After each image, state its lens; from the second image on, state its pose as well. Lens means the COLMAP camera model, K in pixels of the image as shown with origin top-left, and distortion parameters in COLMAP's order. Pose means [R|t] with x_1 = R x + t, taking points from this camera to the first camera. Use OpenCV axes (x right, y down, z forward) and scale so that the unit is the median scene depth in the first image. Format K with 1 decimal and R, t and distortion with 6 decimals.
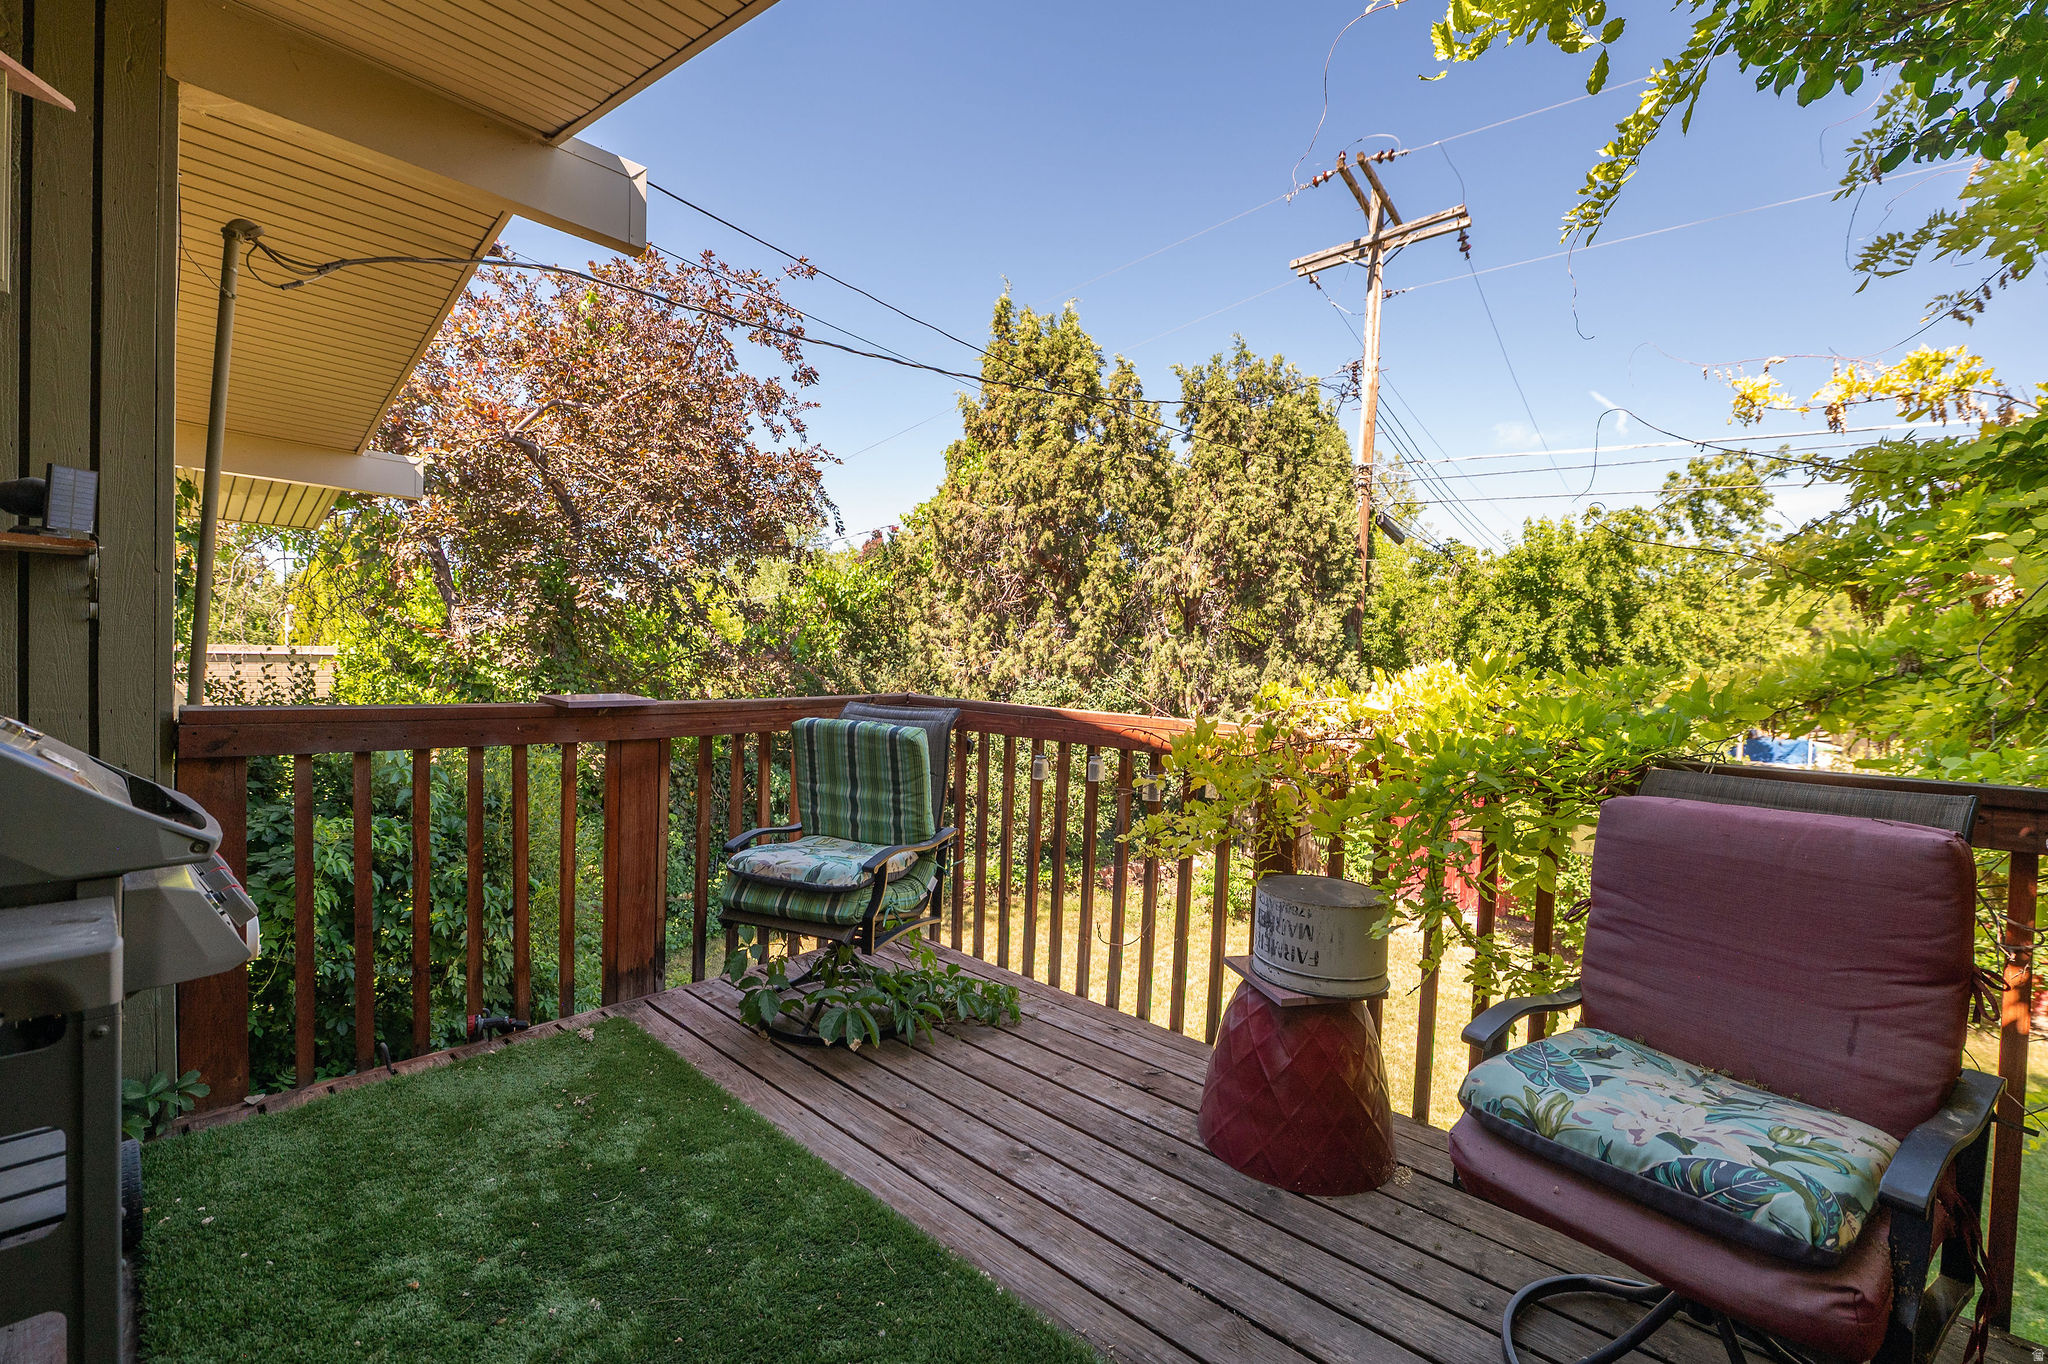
lens RADIAL K [[849.6, 0, 1022.9], [0, 849.6, 673.7], [0, 0, 1]] dist [0.000196, 0.000039]
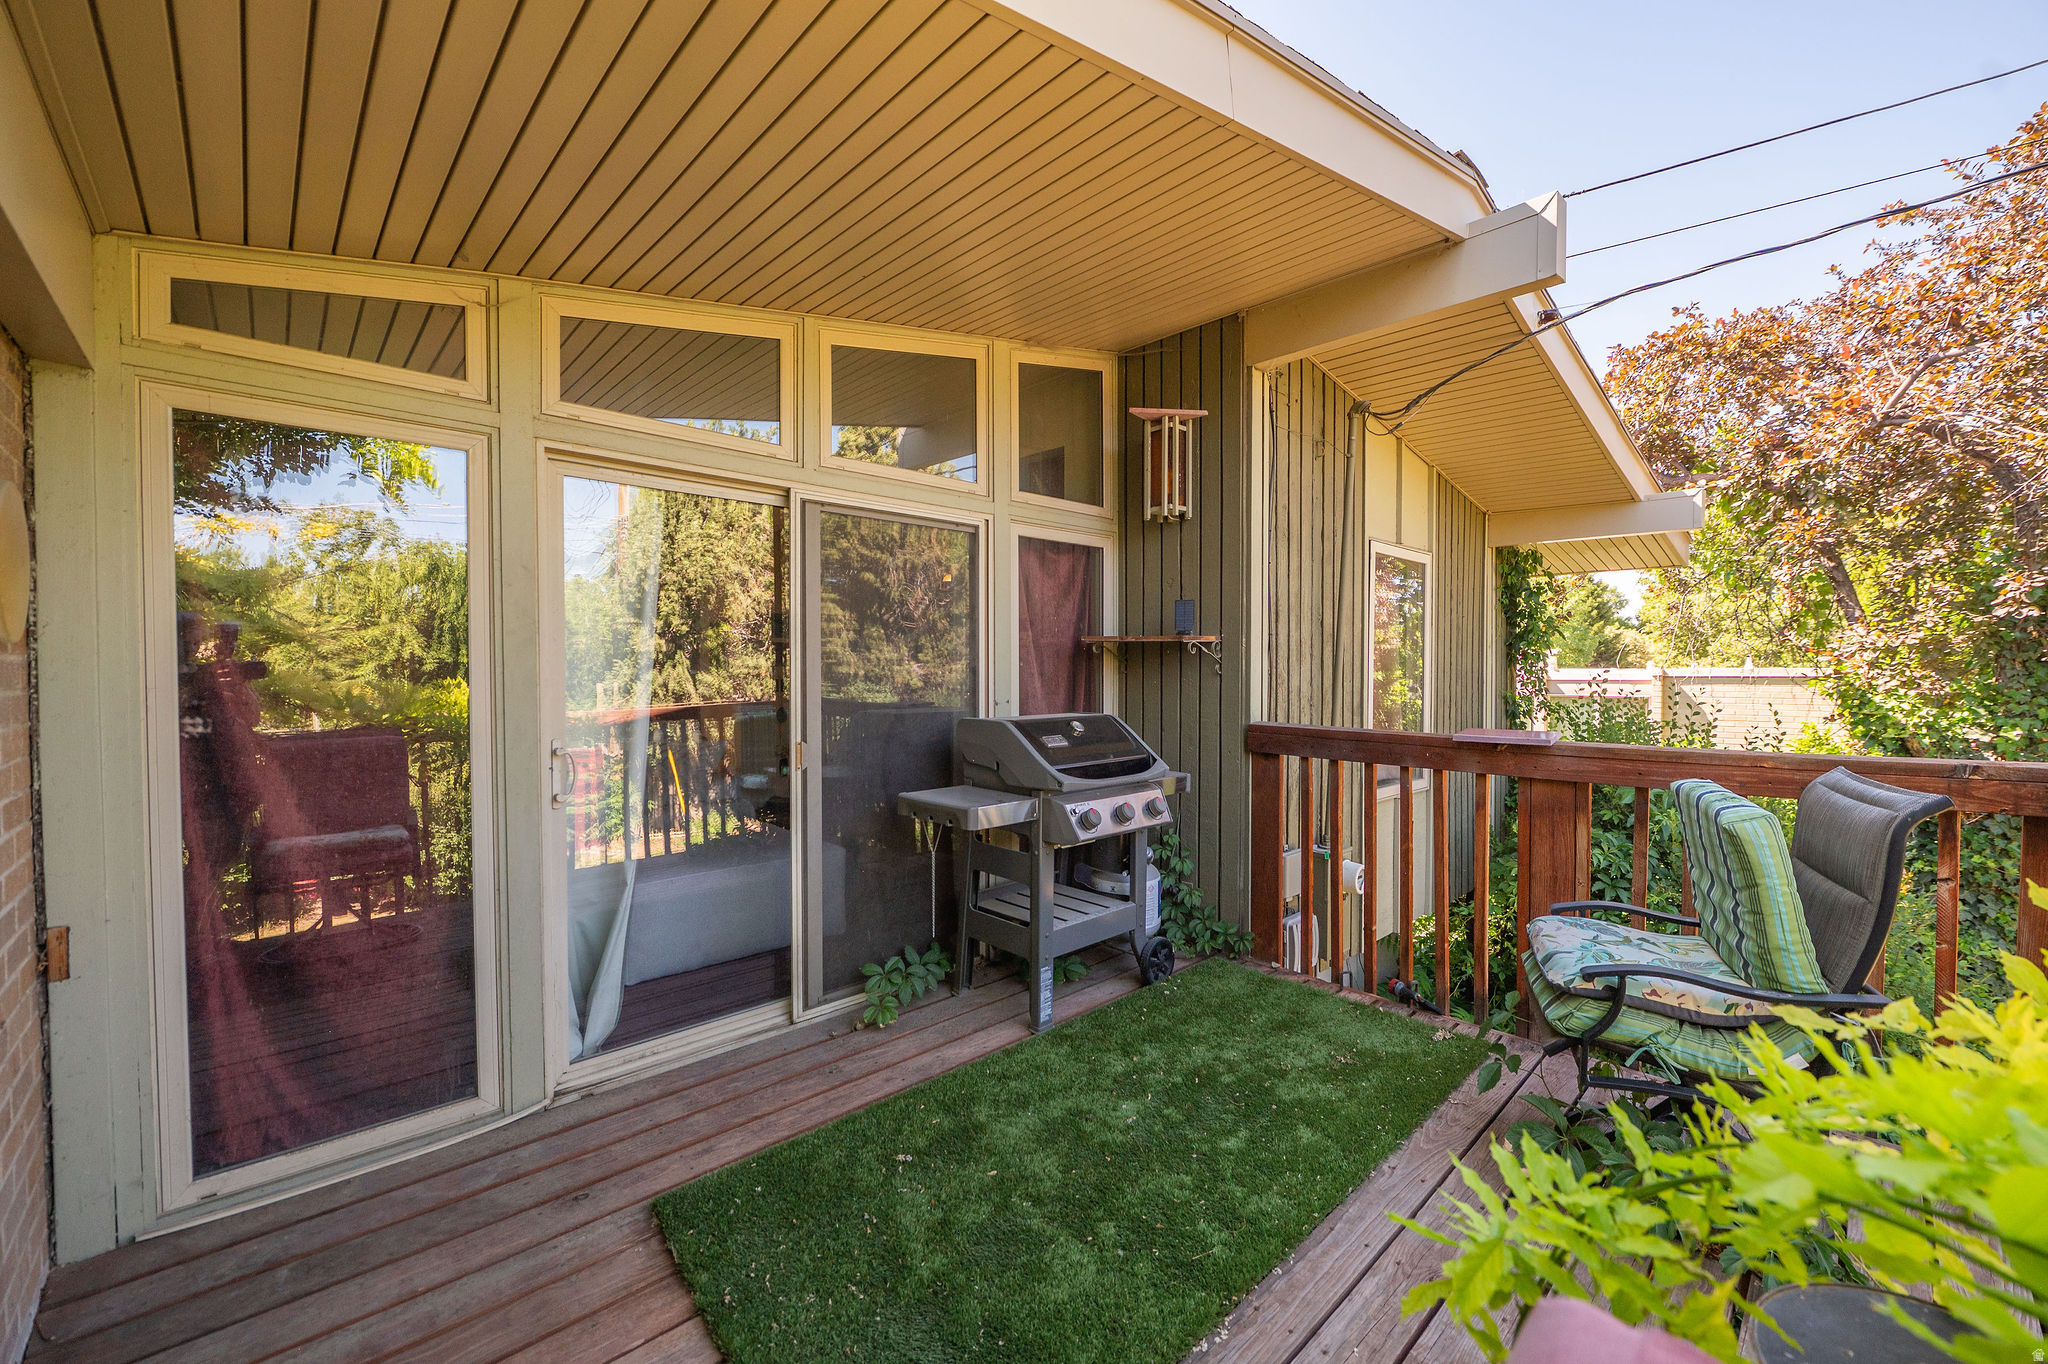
lens RADIAL K [[805.3, 0, 1017.0], [0, 805.3, 672.1], [0, 0, 1]] dist [-0.007276, -0.000236]
pose [[-0.060440, -0.011728, -0.998103, 0.712018], [-0.008500, 0.999901, -0.011234, -0.042258], [0.998136, 0.007805, -0.060534, 0.630571]]
